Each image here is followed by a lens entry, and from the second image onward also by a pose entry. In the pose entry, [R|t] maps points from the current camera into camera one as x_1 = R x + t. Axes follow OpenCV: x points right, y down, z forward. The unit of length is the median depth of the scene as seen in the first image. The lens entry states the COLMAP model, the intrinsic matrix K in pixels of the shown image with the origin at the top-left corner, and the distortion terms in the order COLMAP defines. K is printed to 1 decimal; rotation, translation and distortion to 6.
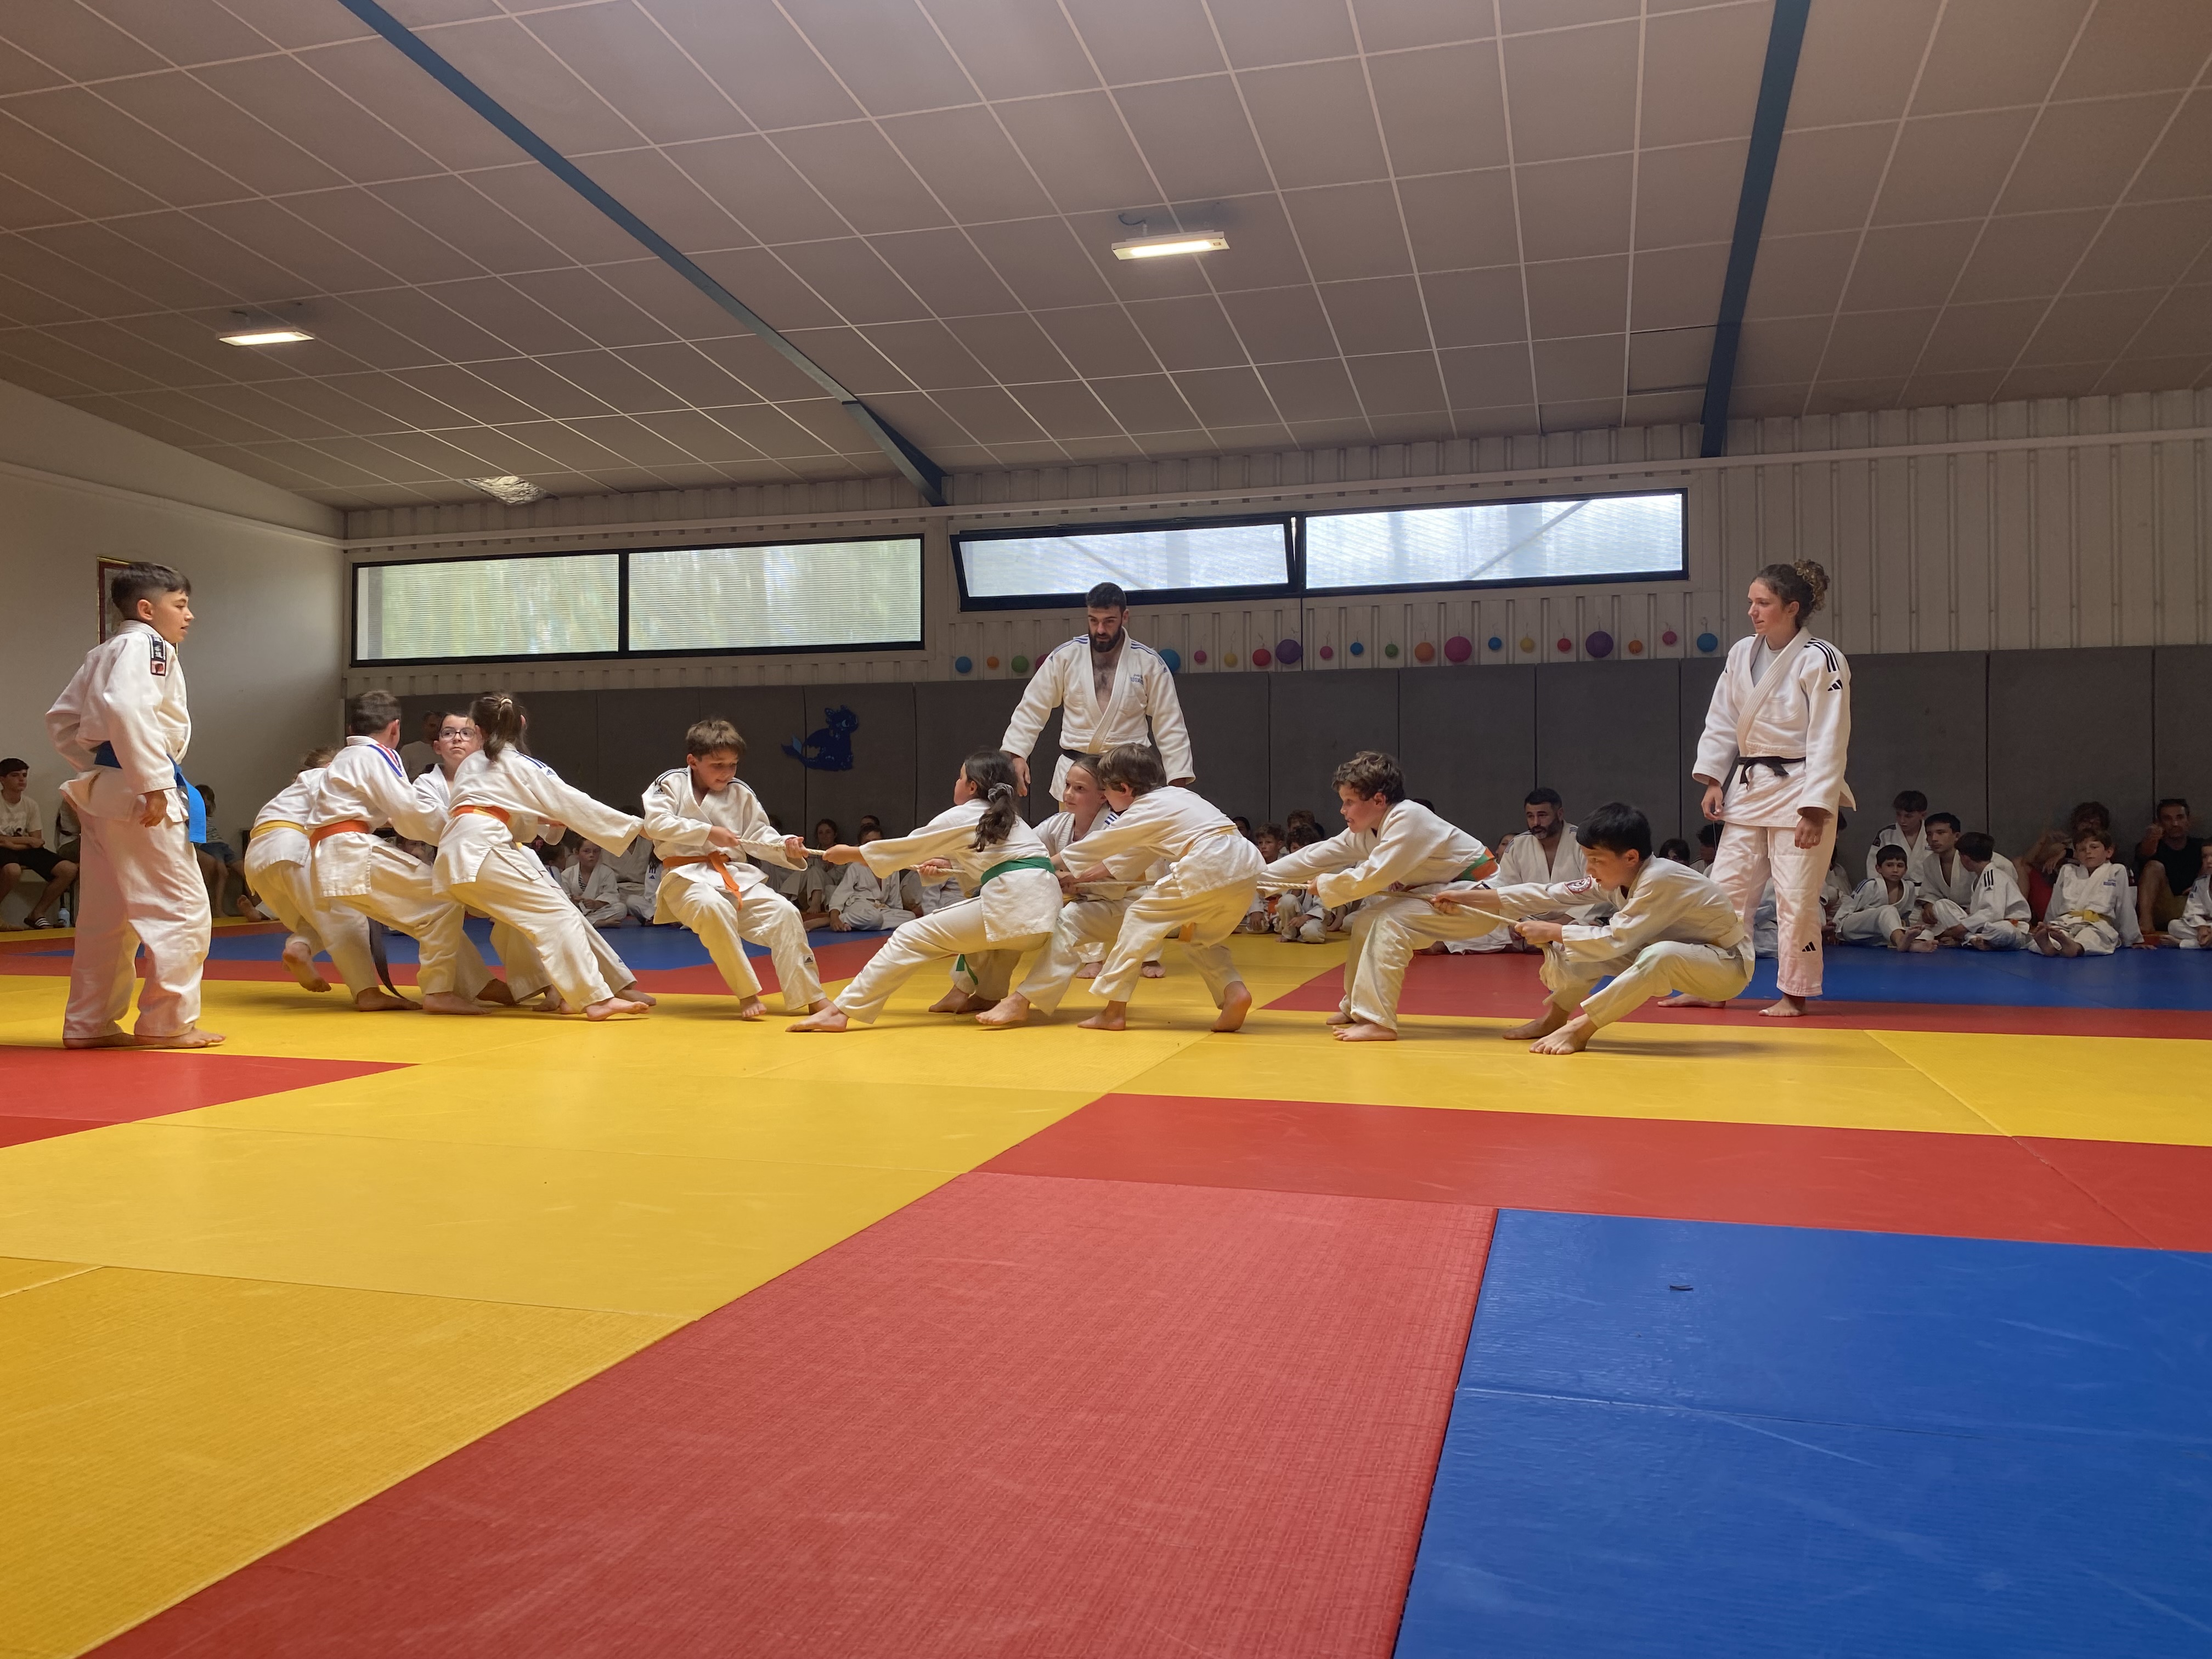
lens RADIAL K [[1670.5, 0, 1092.1], [0, 1670.5, 831.1], [0, 0, 1]] dist [0.015666, -0.020060]
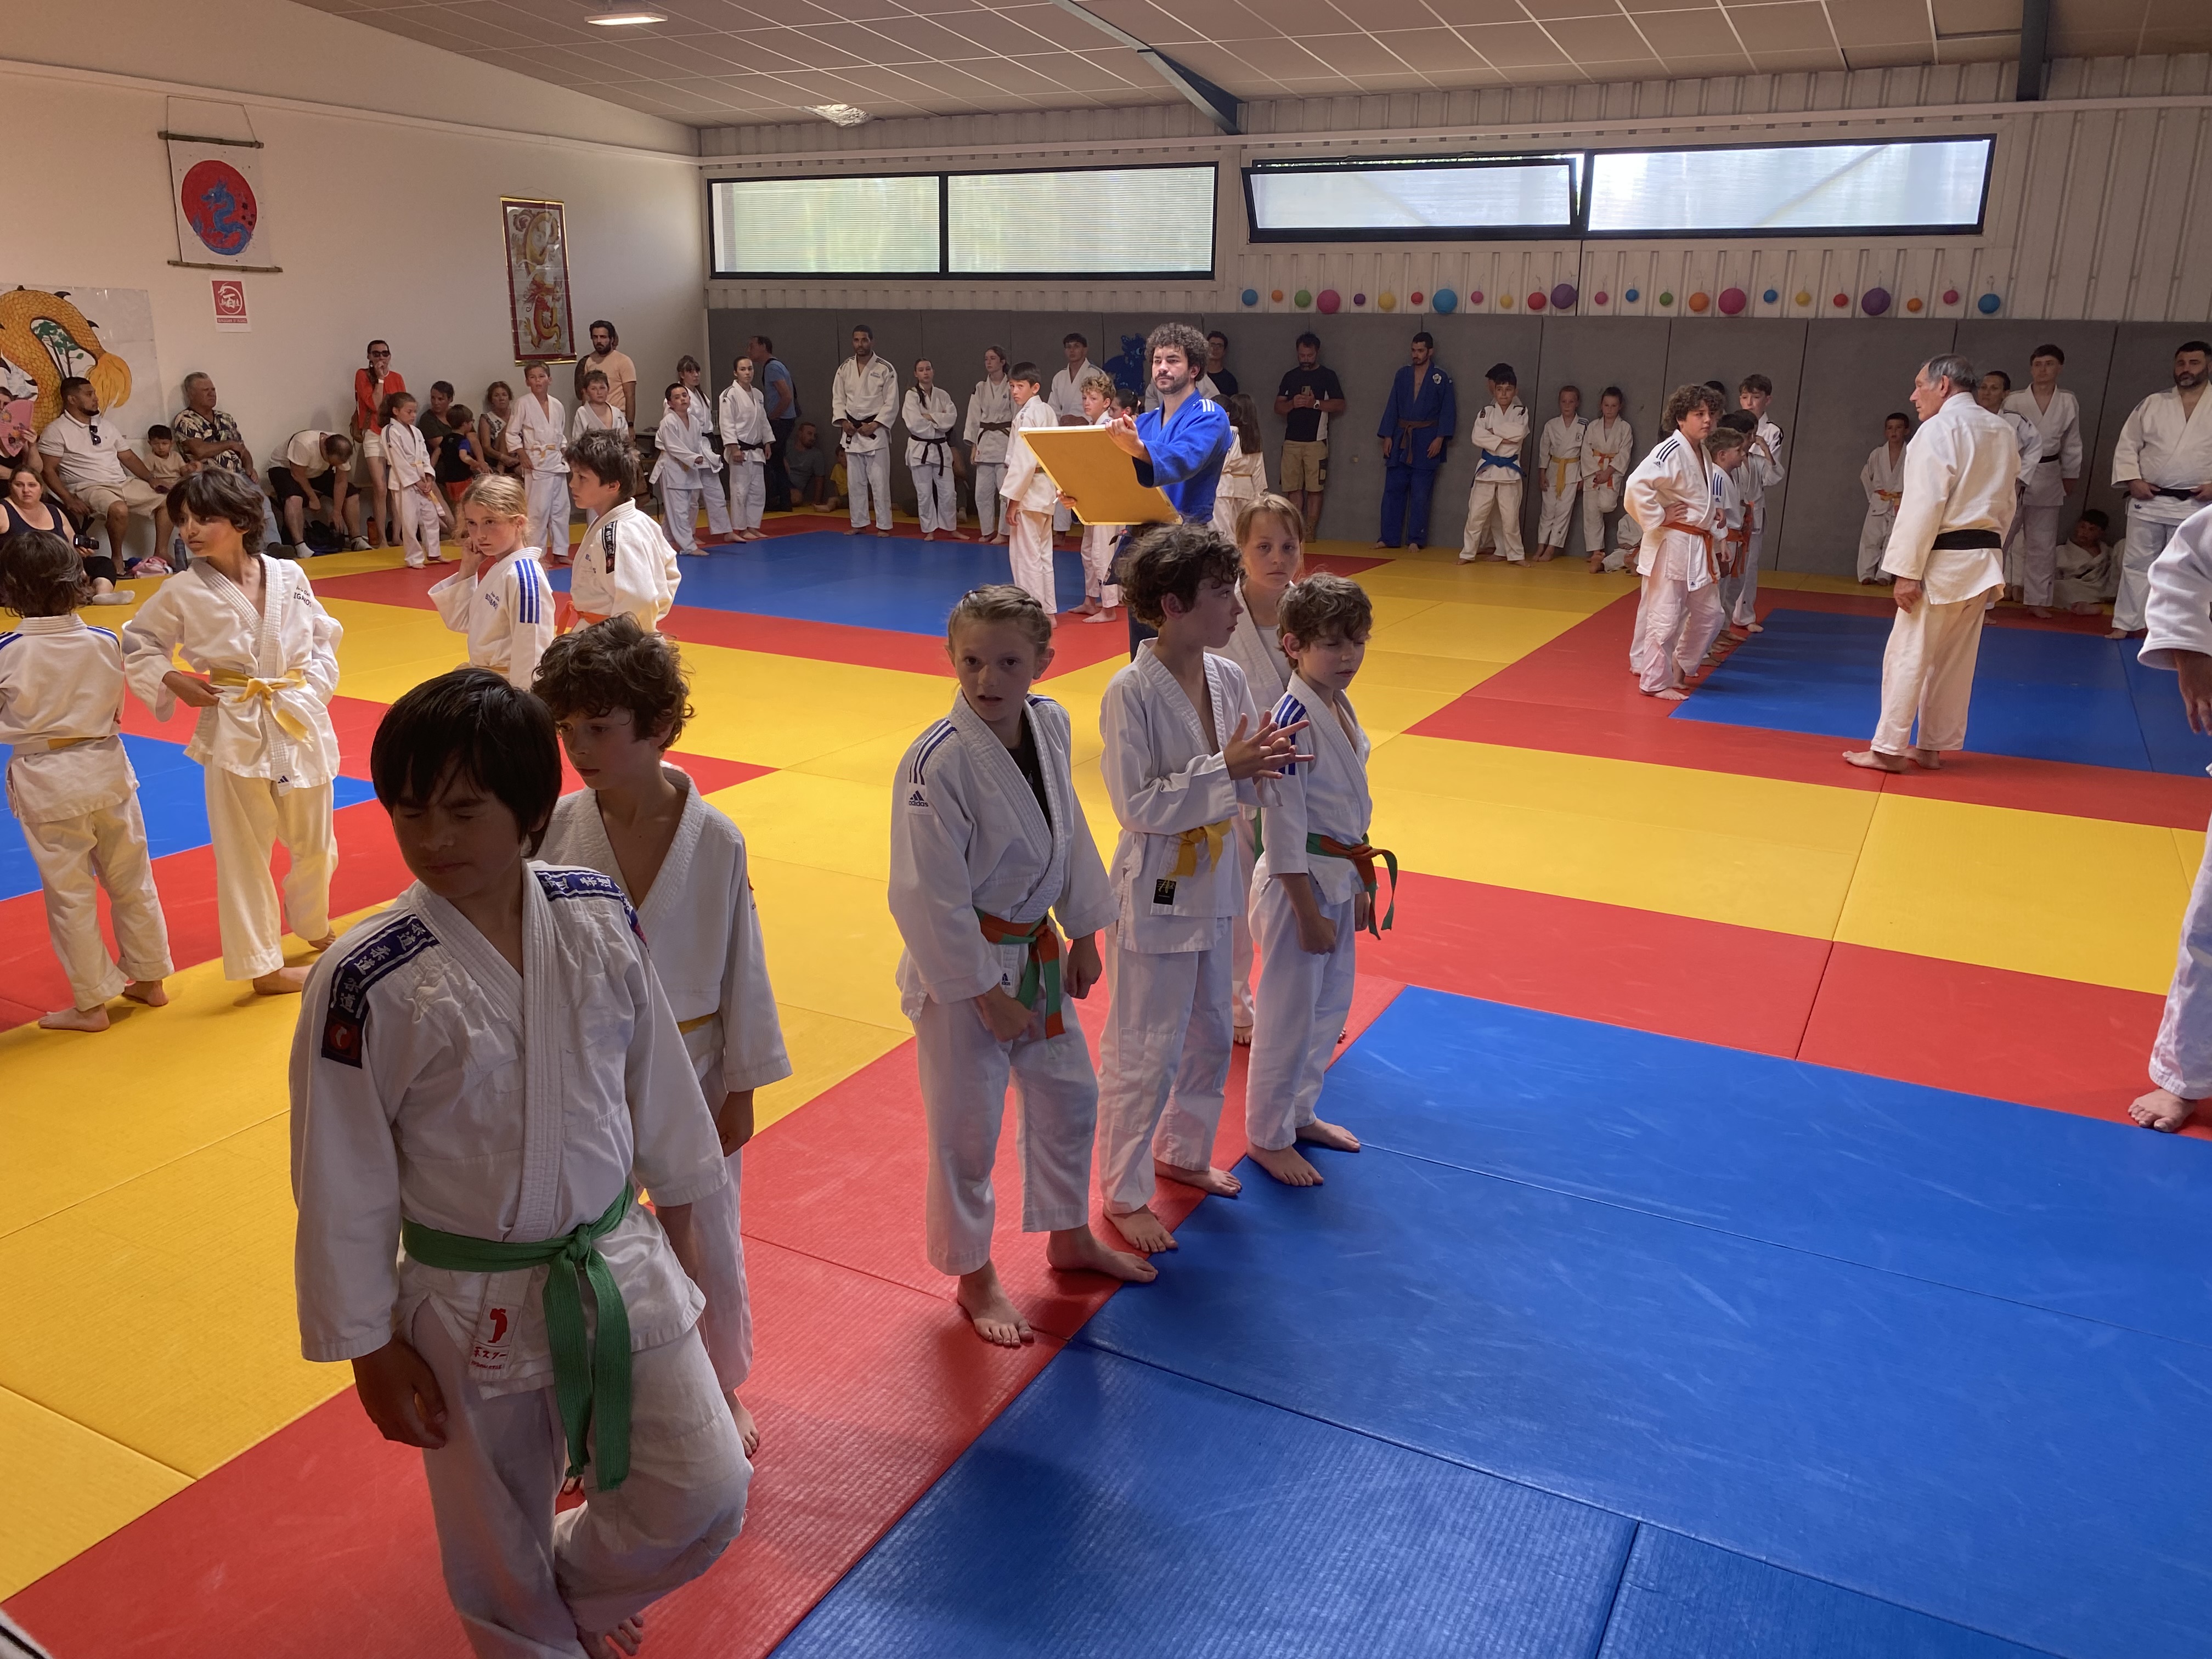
lens RADIAL K [[1670.5, 0, 1071.0], [0, 1670.5, 839.2], [0, 0, 1]] dist [0.015666, -0.020060]
pose [[0.976677, 0.072645, -0.202052, 0.054264], [-0.010624, 0.956224, 0.292441, -0.085404], [0.214452, -0.283474, 0.934694, -0.119602]]
